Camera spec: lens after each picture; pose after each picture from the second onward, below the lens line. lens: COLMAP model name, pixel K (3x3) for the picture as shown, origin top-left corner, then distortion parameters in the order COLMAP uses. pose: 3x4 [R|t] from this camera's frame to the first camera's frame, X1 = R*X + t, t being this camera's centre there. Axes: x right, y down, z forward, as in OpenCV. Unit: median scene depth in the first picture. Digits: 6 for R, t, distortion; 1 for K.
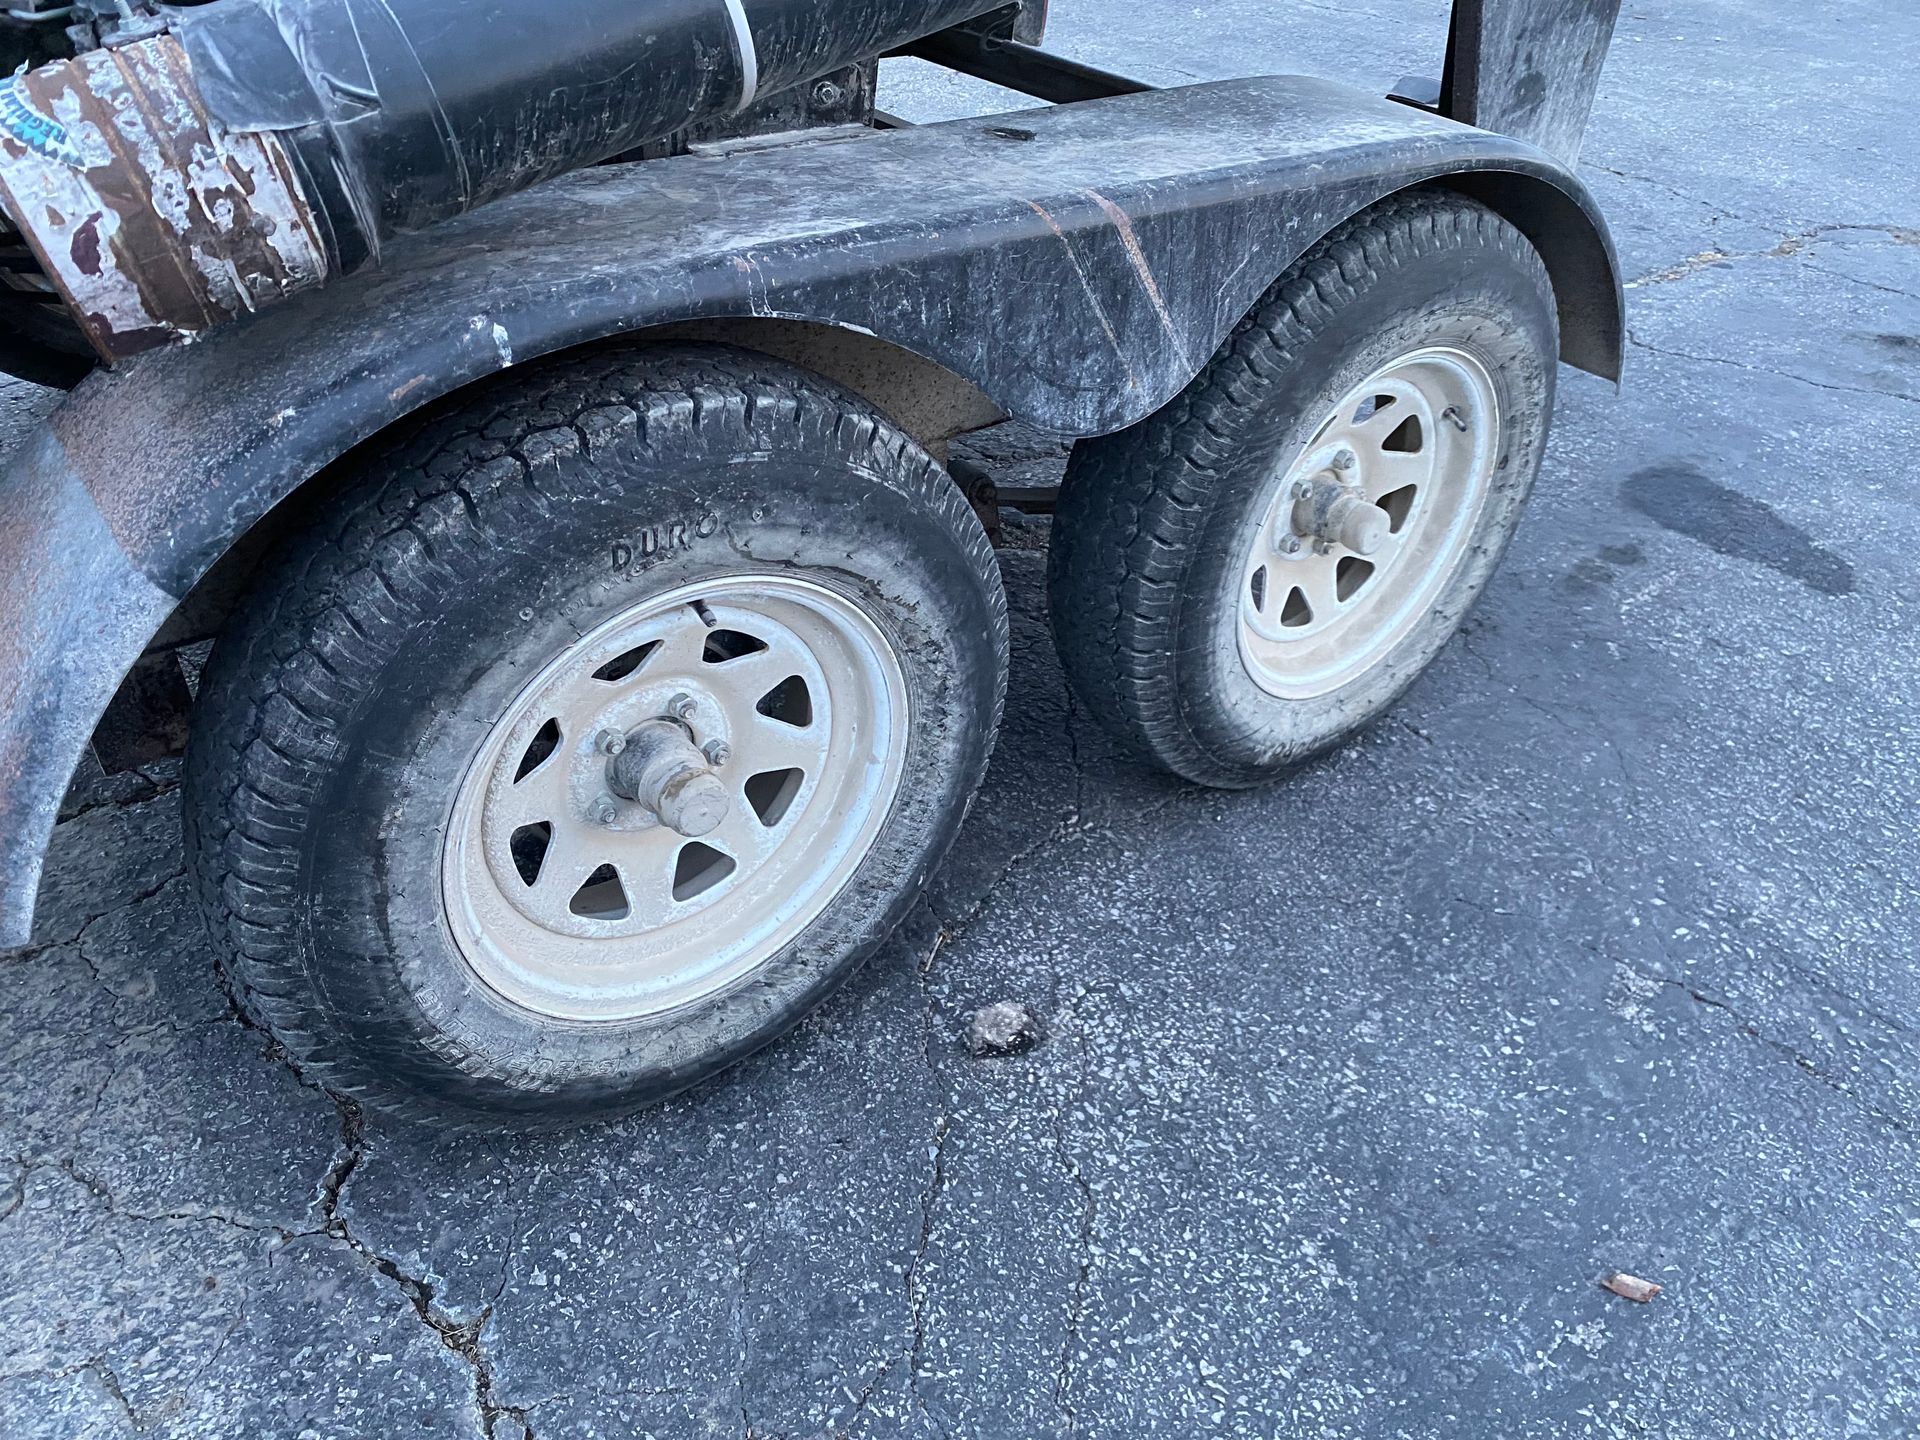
lens RADIAL K [[1446.6, 0, 967.4], [0, 1446.6, 709.7], [0, 0, 1]] dist [0.034585, -0.035349]
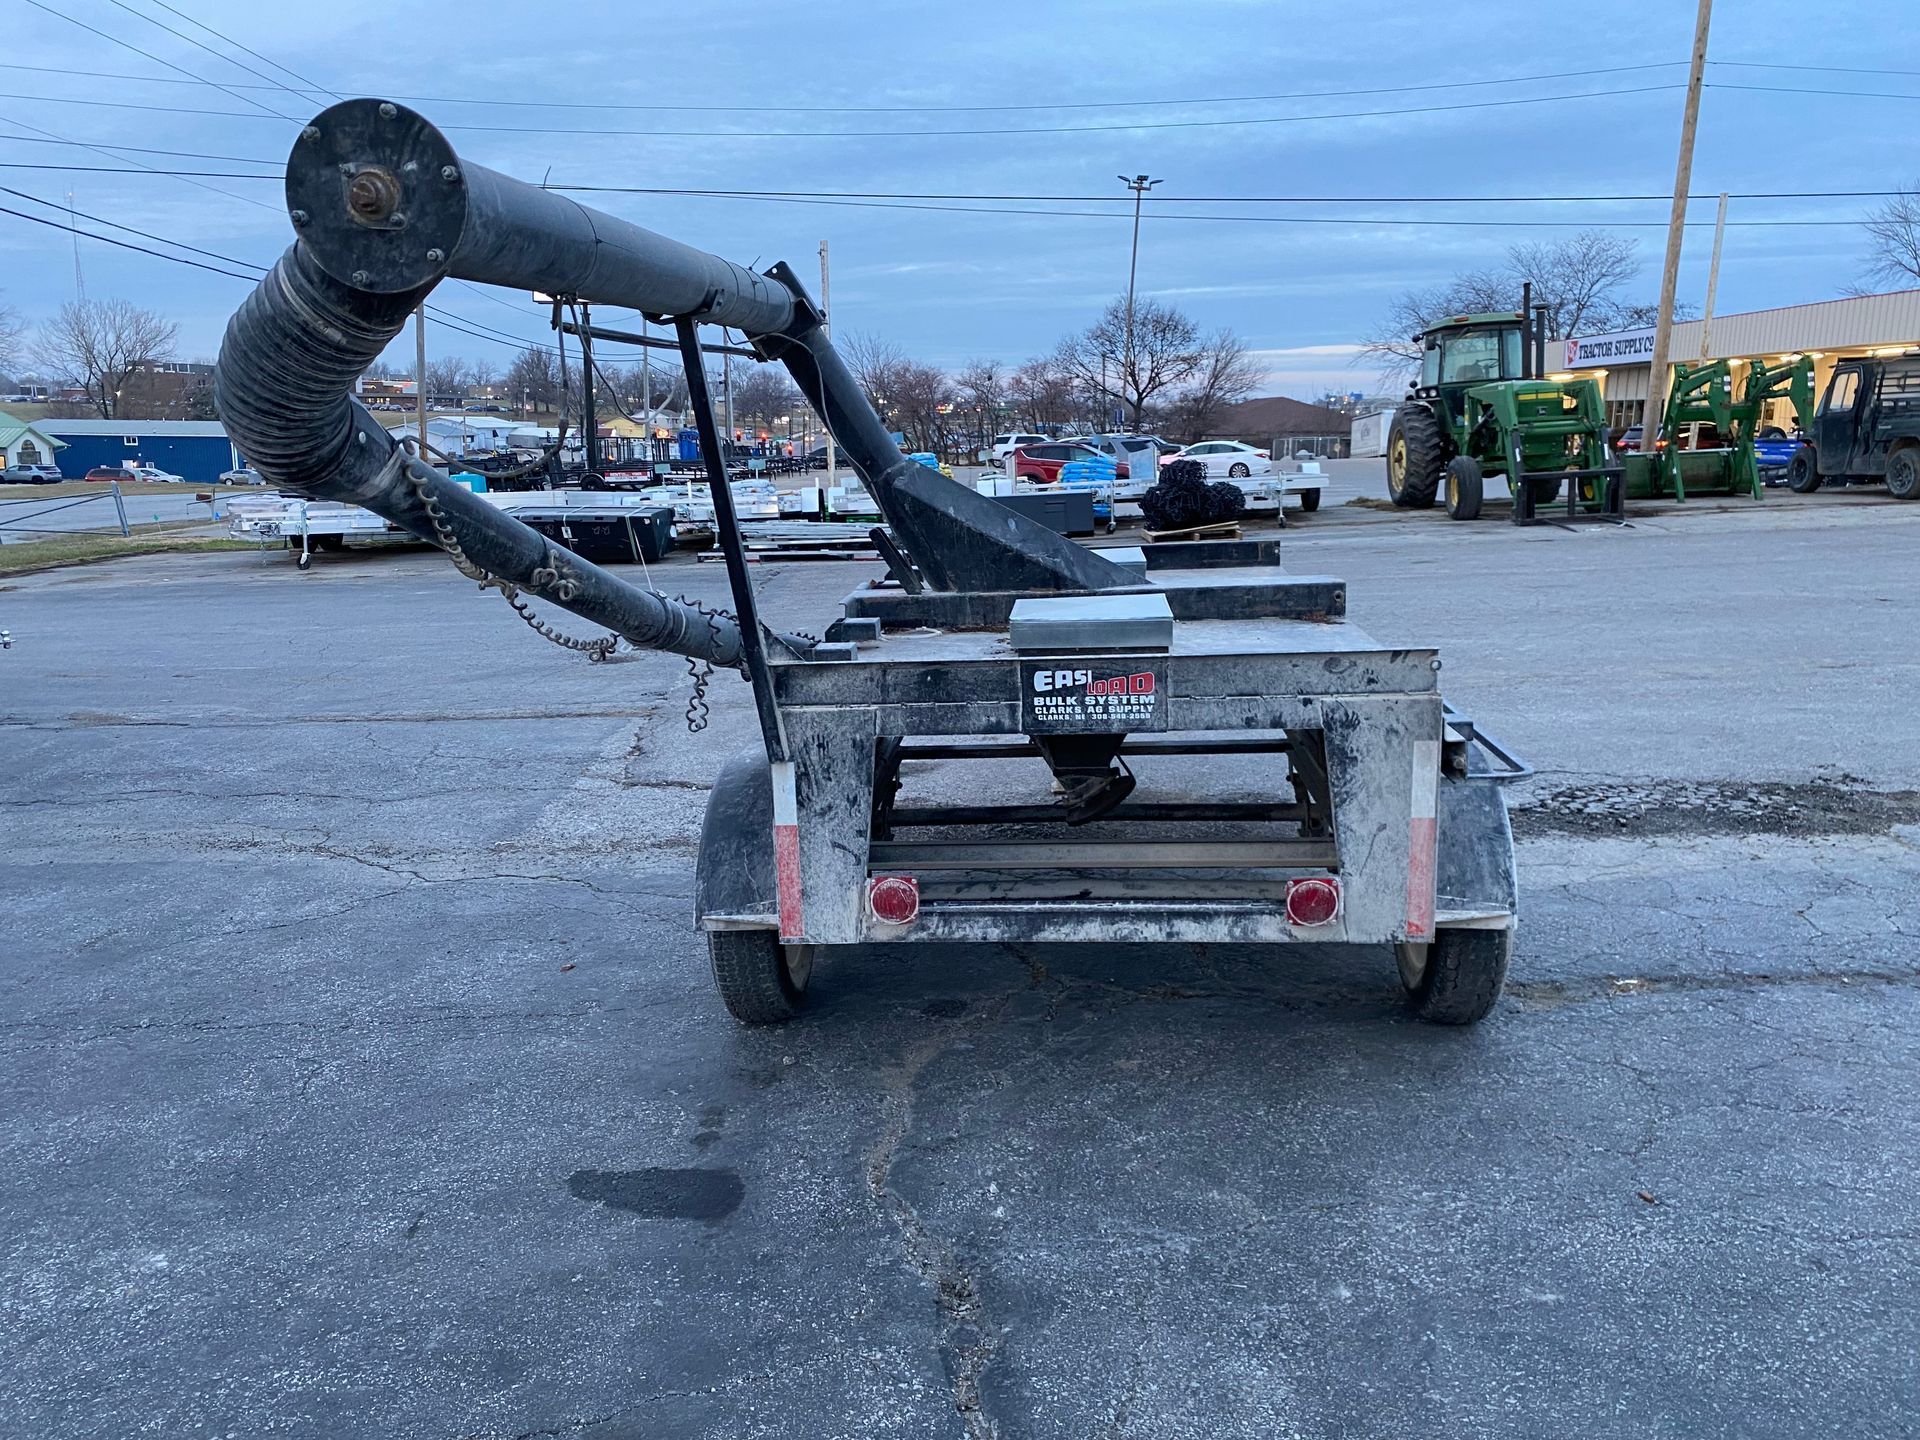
lens RADIAL K [[1469.7, 0, 949.7], [0, 1469.7, 717.1], [0, 0, 1]] dist [0.042827, -0.067052]
pose [[-0.671532, 0.129267, -0.729613, 2.287035], [-0.423330, 0.741215, 0.520953, -2.285534], [0.608142, 0.658703, -0.443027, 2.629895]]
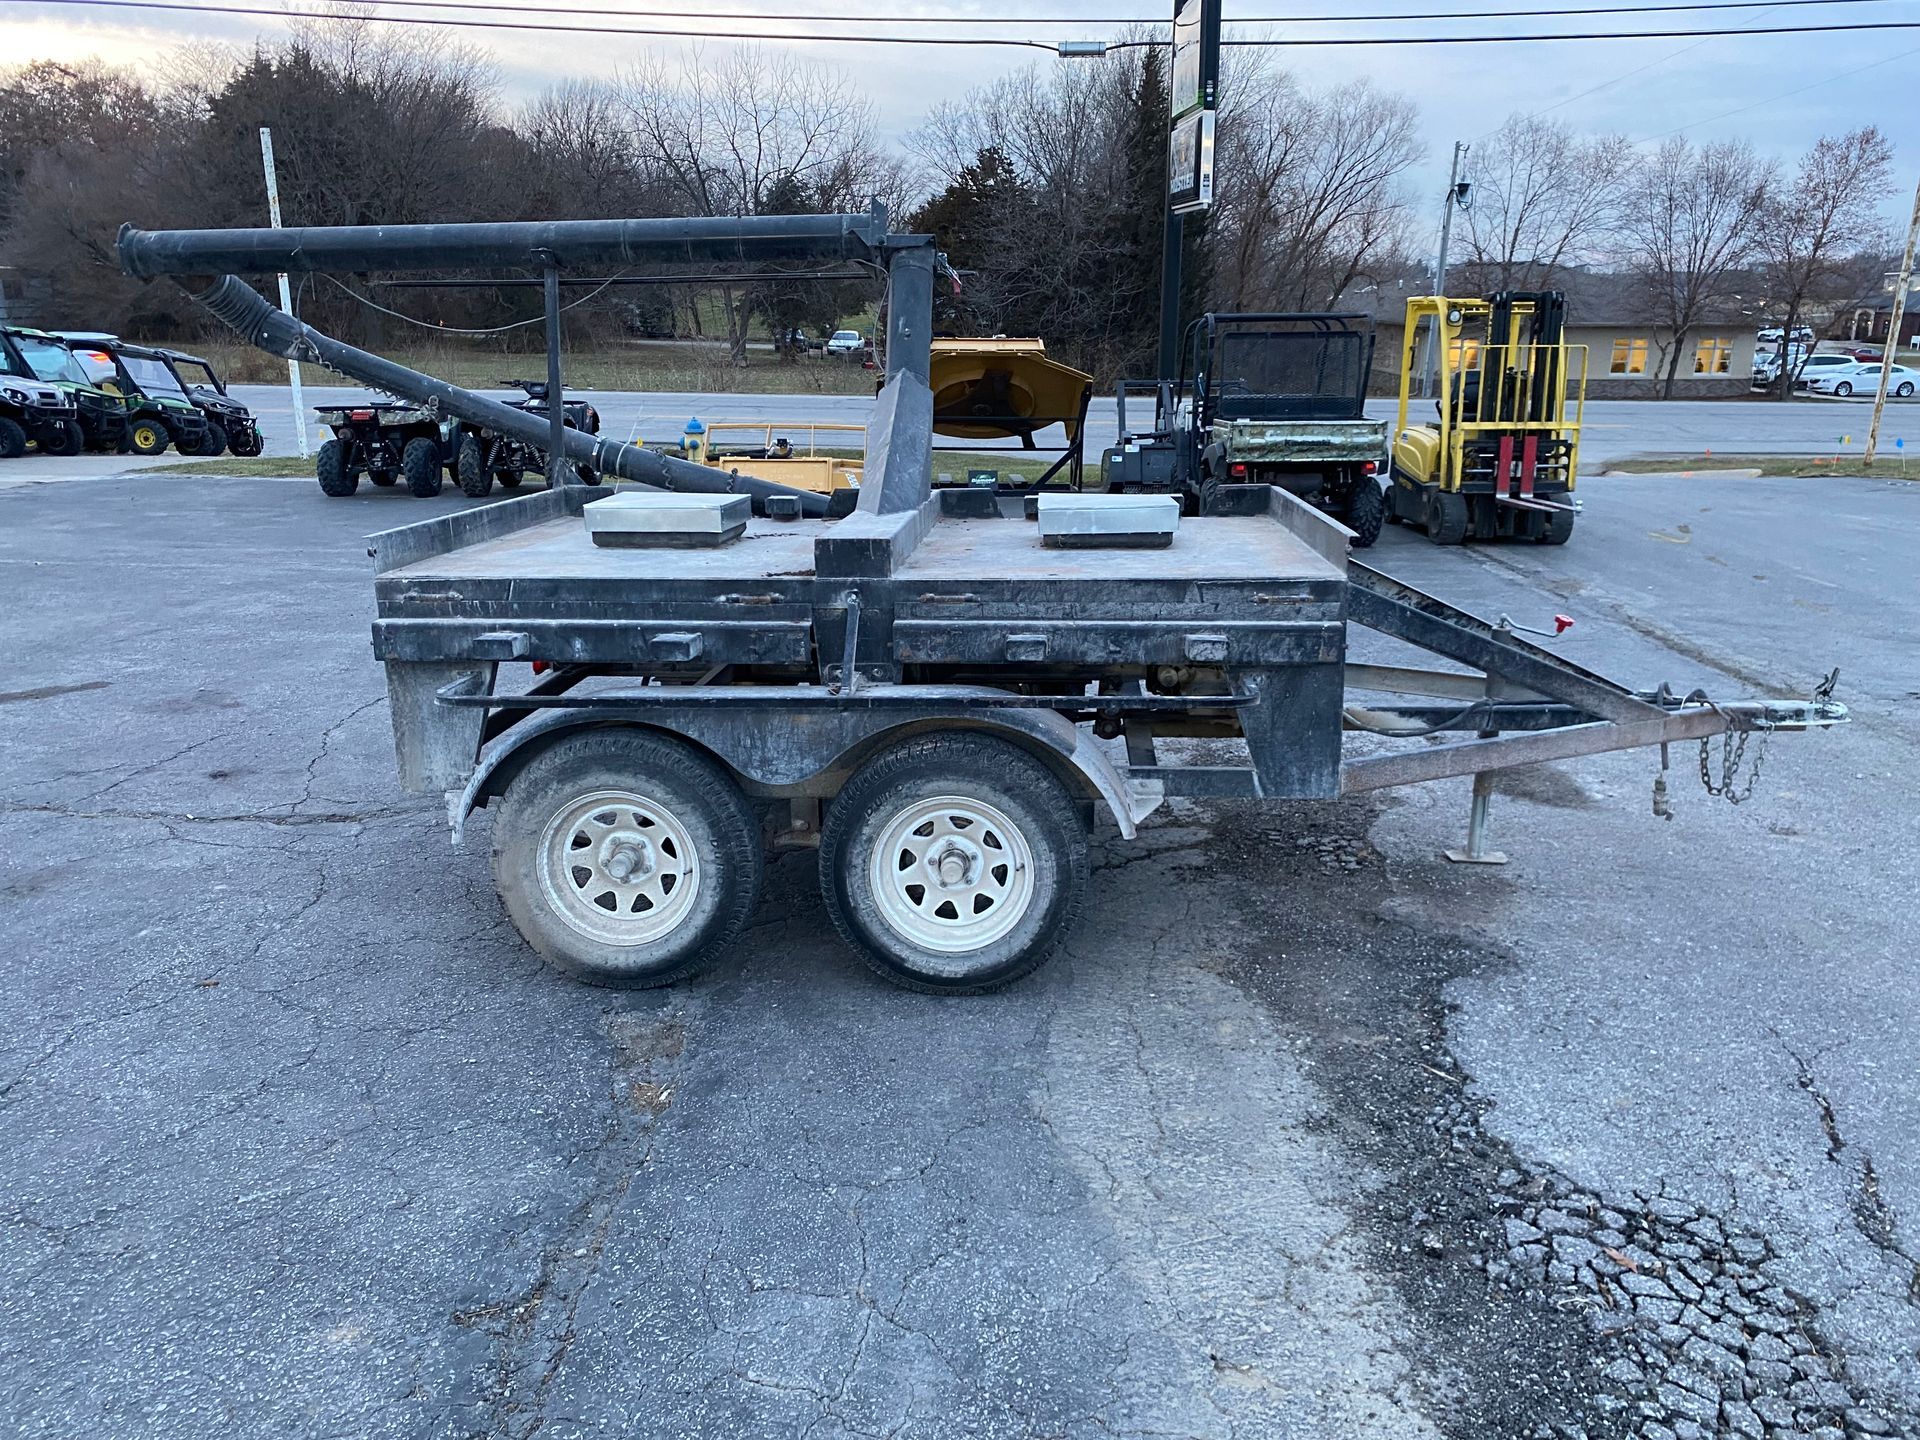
lens RADIAL K [[1458.2, 0, 974.2], [0, 1458.2, 700.5], [0, 0, 1]] dist [0.071380, -0.093179]
pose [[-0.751134, -0.190303, 0.632125, -2.826831], [0.357455, 0.687780, 0.631811, -2.635726], [-0.554998, 0.700531, -0.448590, 2.835618]]
